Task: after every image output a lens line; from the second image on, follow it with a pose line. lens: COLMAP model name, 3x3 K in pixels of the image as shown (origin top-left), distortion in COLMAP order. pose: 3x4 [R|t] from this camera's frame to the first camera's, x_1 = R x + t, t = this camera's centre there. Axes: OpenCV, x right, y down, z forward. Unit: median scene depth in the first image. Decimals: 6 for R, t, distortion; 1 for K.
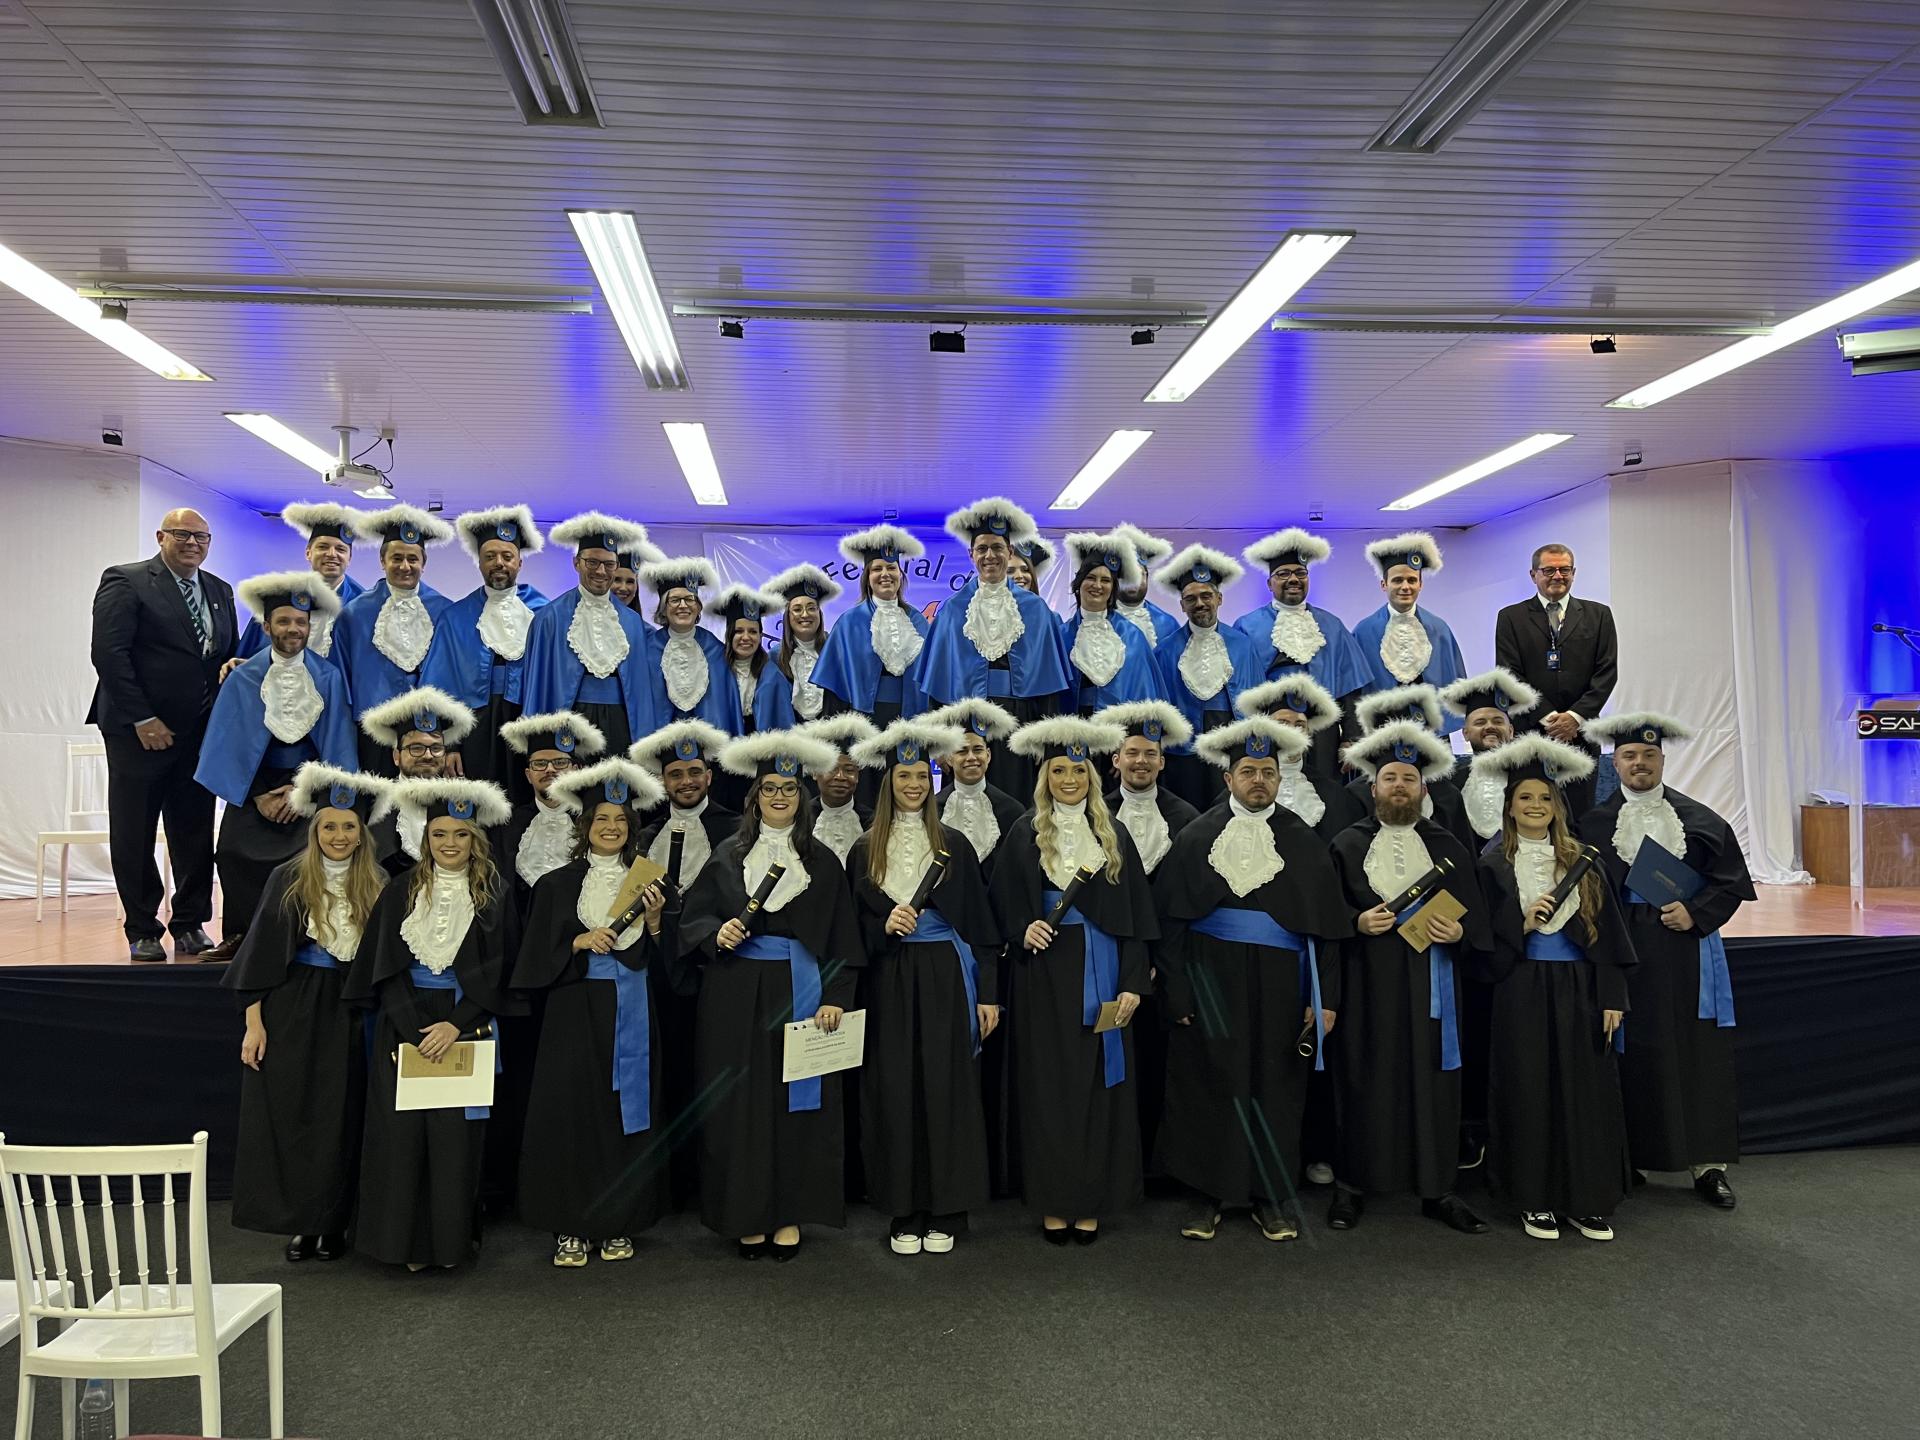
lens RADIAL K [[1457.8, 0, 948.4], [0, 1457.8, 737.3], [0, 0, 1]] dist [0.058642, -0.074519]
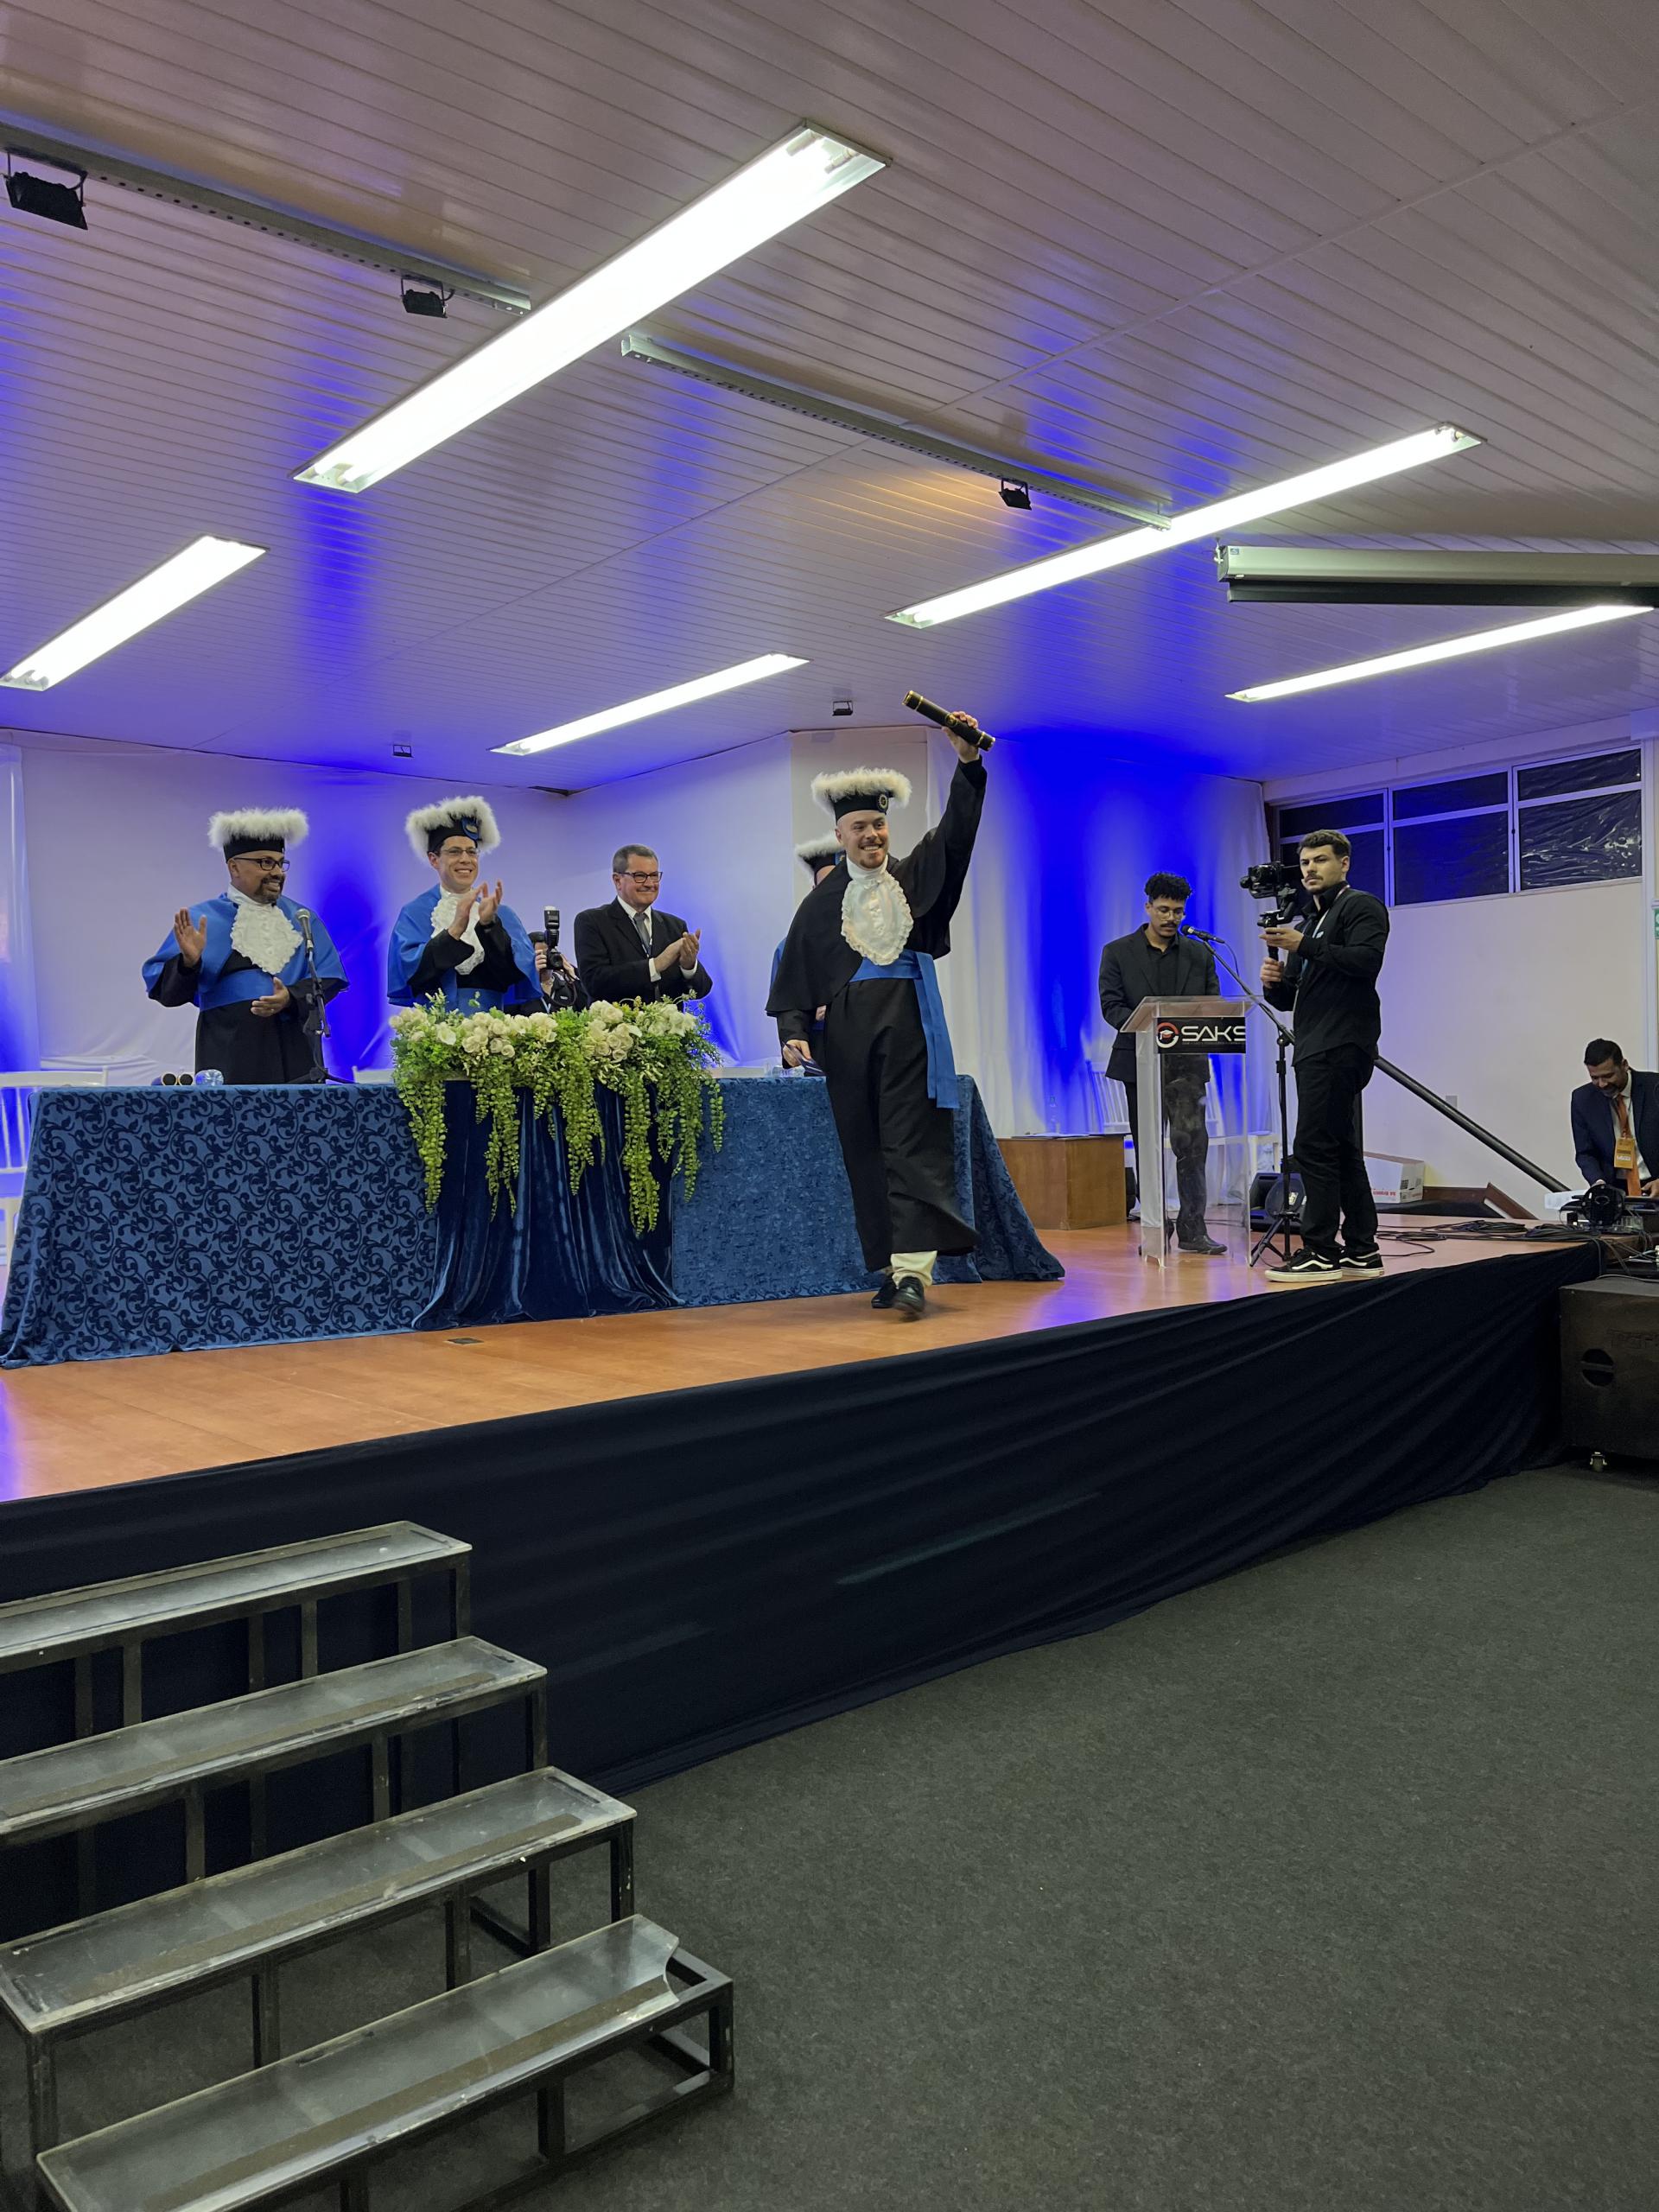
lens RADIAL K [[1678.6, 0, 818.6], [0, 1678.6, 1115.6], [0, 0, 1]] dist [0.066134, -0.086401]
pose [[0.807640, -0.020442, 0.589321, -0.109340], [0.009032, 0.999711, 0.022300, 0.012902], [-0.589606, -0.012688, 0.807591, 0.348438]]
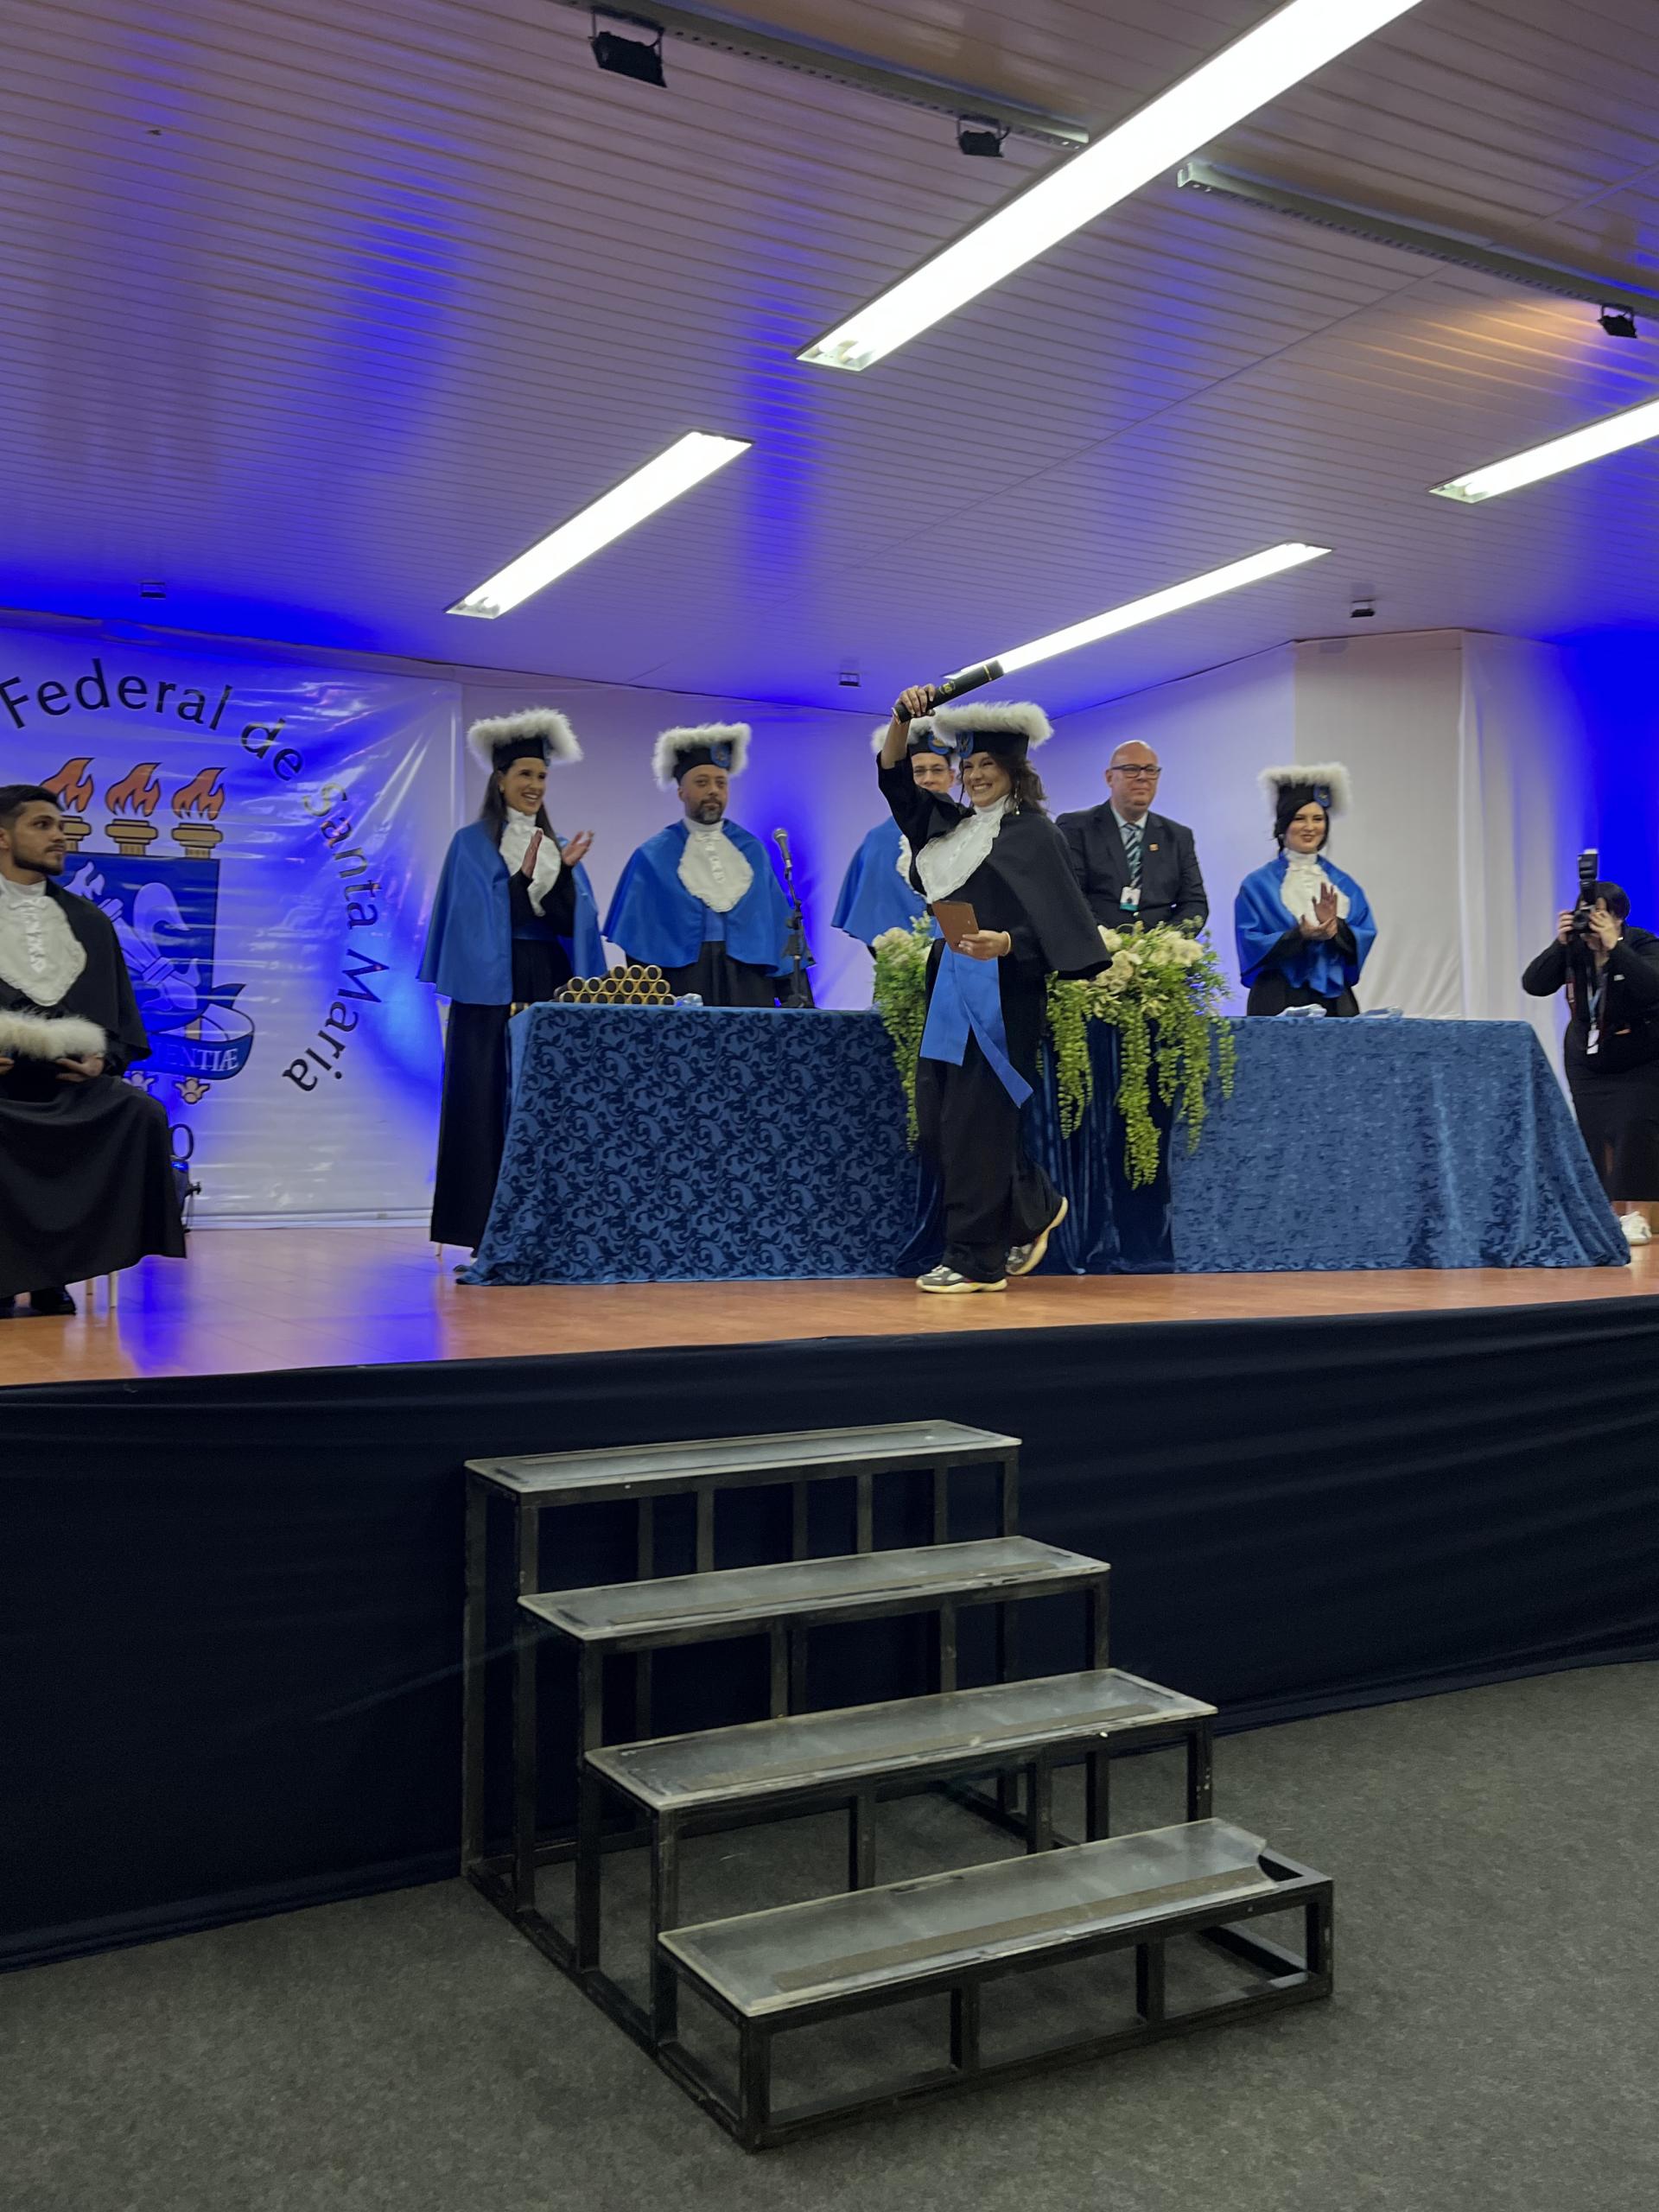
lens RADIAL K [[1995.6, 0, 817.8], [0, 1995.6, 1127.1], [0, 0, 1]] dist [0.097129, -0.124466]
pose [[0.914210, 0.006367, 0.405191, -0.176471], [-0.011058, 0.999896, 0.009238, 0.055364], [-0.405090, -0.012926, 0.914185, 0.322781]]
